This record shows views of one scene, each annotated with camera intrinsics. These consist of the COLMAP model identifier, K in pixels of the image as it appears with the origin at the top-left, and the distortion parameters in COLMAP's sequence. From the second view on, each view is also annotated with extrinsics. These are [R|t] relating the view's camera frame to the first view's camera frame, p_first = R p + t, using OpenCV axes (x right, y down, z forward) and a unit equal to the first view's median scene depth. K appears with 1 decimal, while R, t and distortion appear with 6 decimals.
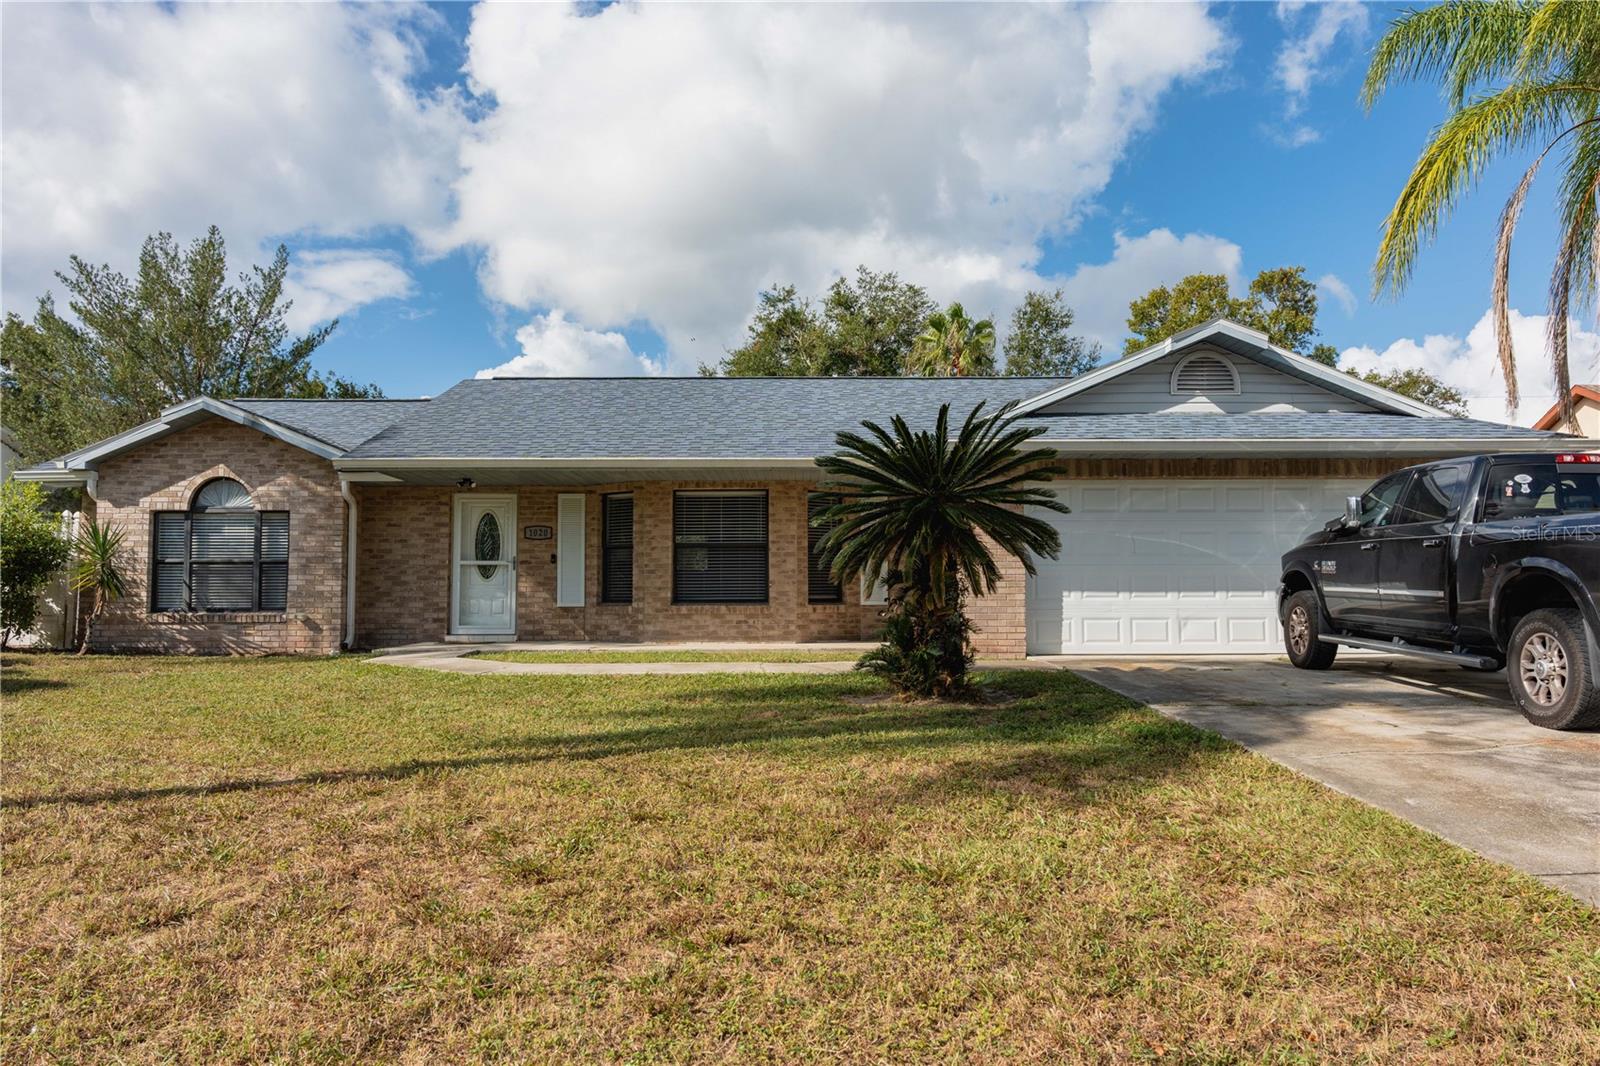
lens RADIAL K [[1075.7, 0, 802.3], [0, 1075.7, 540.6], [0, 0, 1]] dist [0.001733, -0.004807]
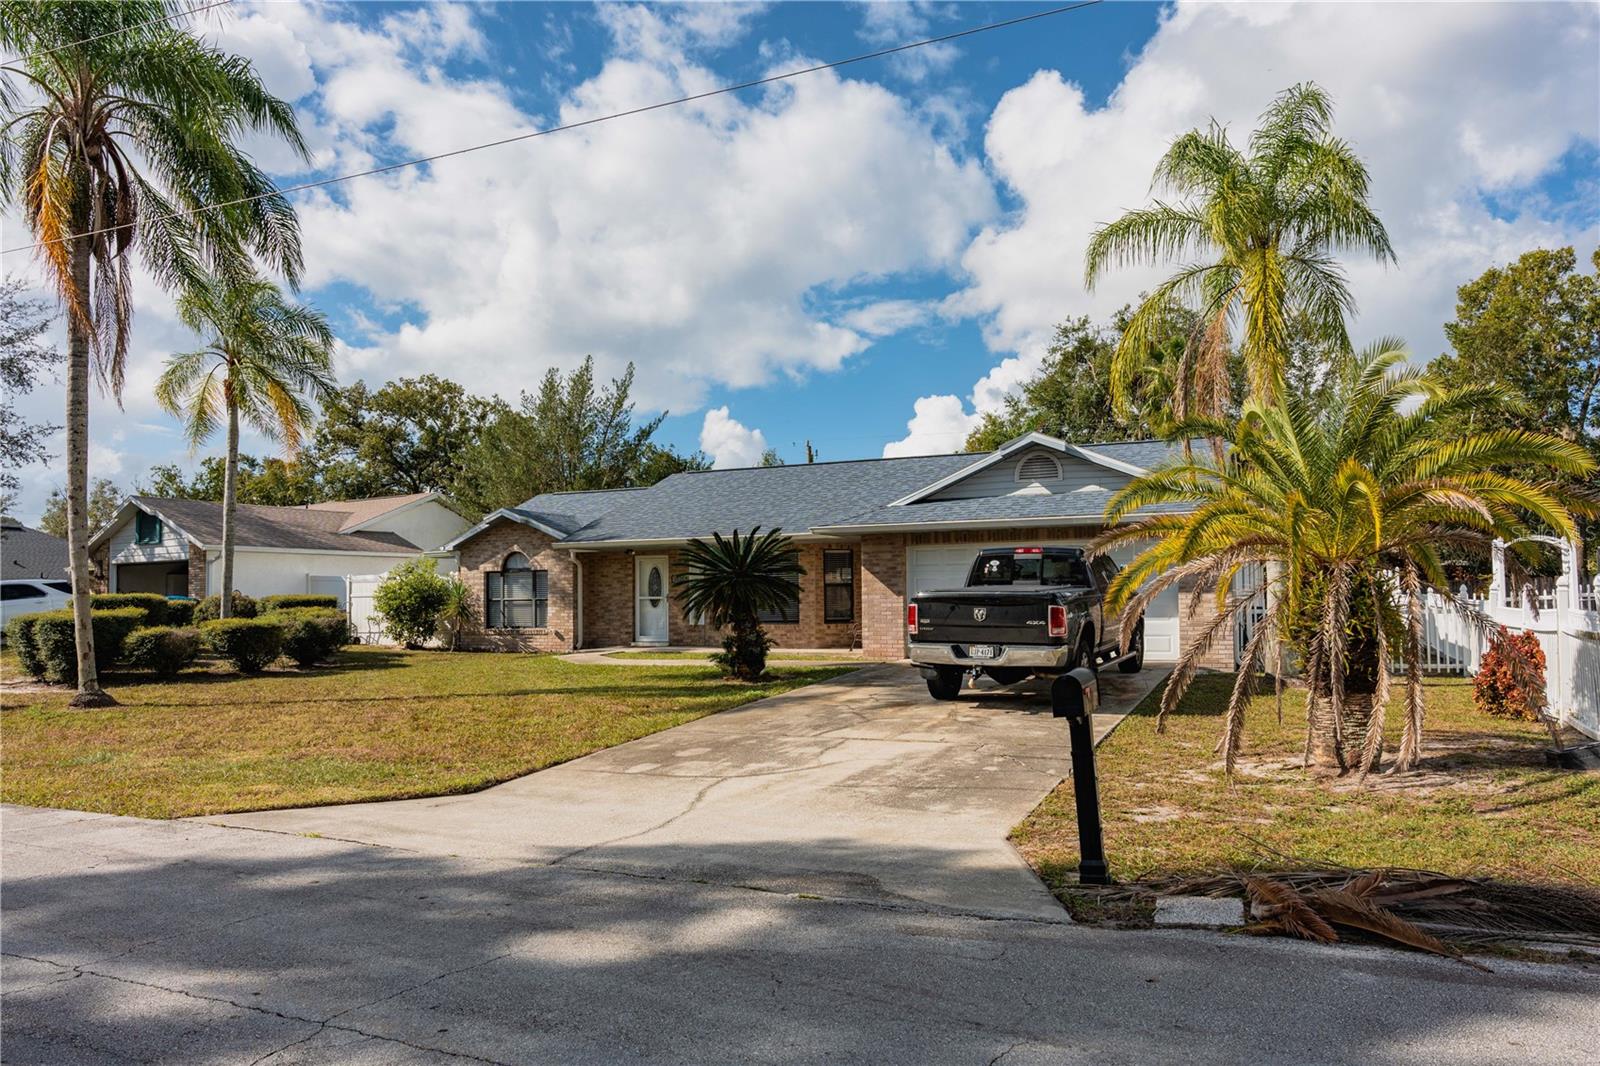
lens RADIAL K [[1075.7, 0, 801.4], [0, 1075.7, 528.0], [0, 0, 1]] dist [0.001733, -0.004807]
pose [[0.912308, -0.037703, -0.407766, 0.609711], [0.034414, 0.999289, -0.015401, -0.054958], [0.408056, 0.000017, 0.912957, -0.421619]]
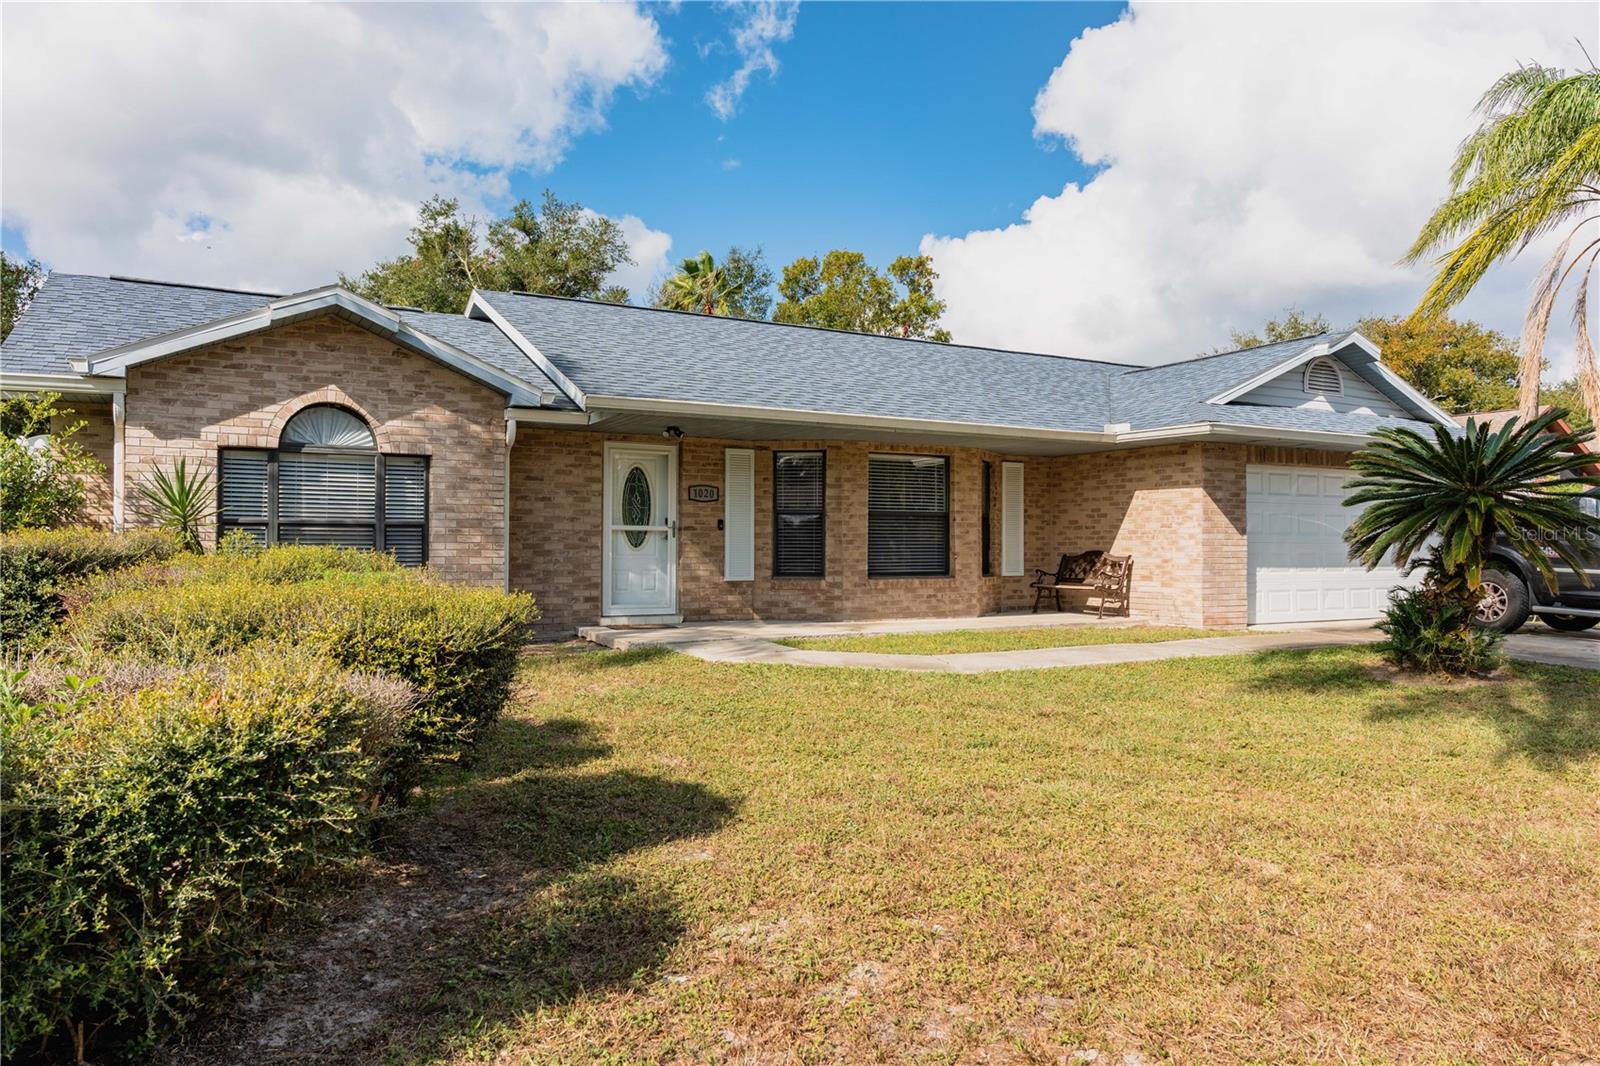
lens RADIAL K [[1075.7, 0, 786.7], [0, 1075.7, 529.0], [0, 0, 1]] dist [0.001733, -0.004807]
pose [[0.875321, 0.012966, 0.483368, -0.618001], [-0.033333, 0.998880, 0.033567, -0.010394], [-0.482392, -0.045494, 0.874773, 0.238096]]
